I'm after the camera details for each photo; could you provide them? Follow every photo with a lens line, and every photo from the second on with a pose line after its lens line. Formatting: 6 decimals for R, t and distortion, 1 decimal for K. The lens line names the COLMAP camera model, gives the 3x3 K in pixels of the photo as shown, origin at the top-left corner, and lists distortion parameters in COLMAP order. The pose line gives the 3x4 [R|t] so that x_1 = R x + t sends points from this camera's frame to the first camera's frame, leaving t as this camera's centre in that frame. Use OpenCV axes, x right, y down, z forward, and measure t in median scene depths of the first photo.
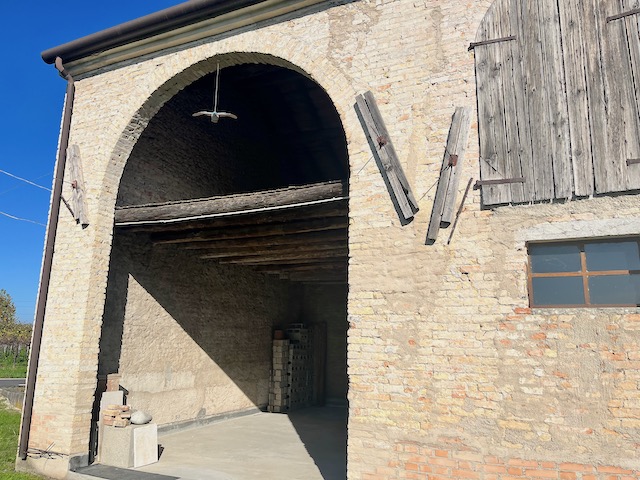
lens RADIAL K [[487.3, 0, 320.0], [0, 487.3, 240.0], [0, 0, 1]] dist [0.065215, -0.101252]
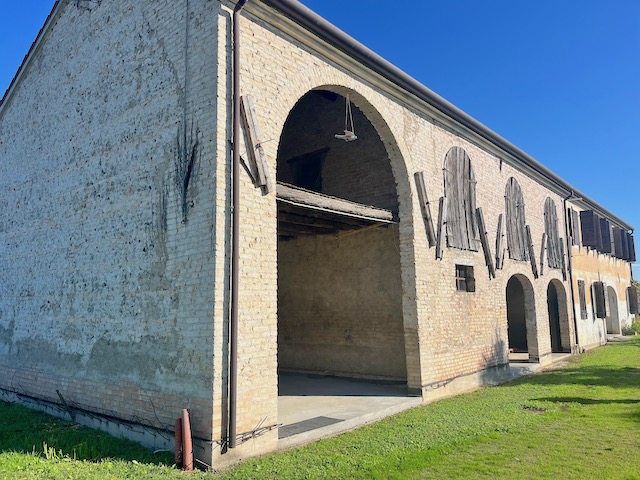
lens RADIAL K [[487.3, 0, 320.0], [0, 487.3, 240.0], [0, 0, 1]] dist [0.065215, -0.101252]
pose [[0.284865, 0.113524, 0.951822, -1.410273], [-0.174812, 0.982463, -0.064860, 0.109111], [-0.942493, -0.147913, 0.299715, 0.635708]]
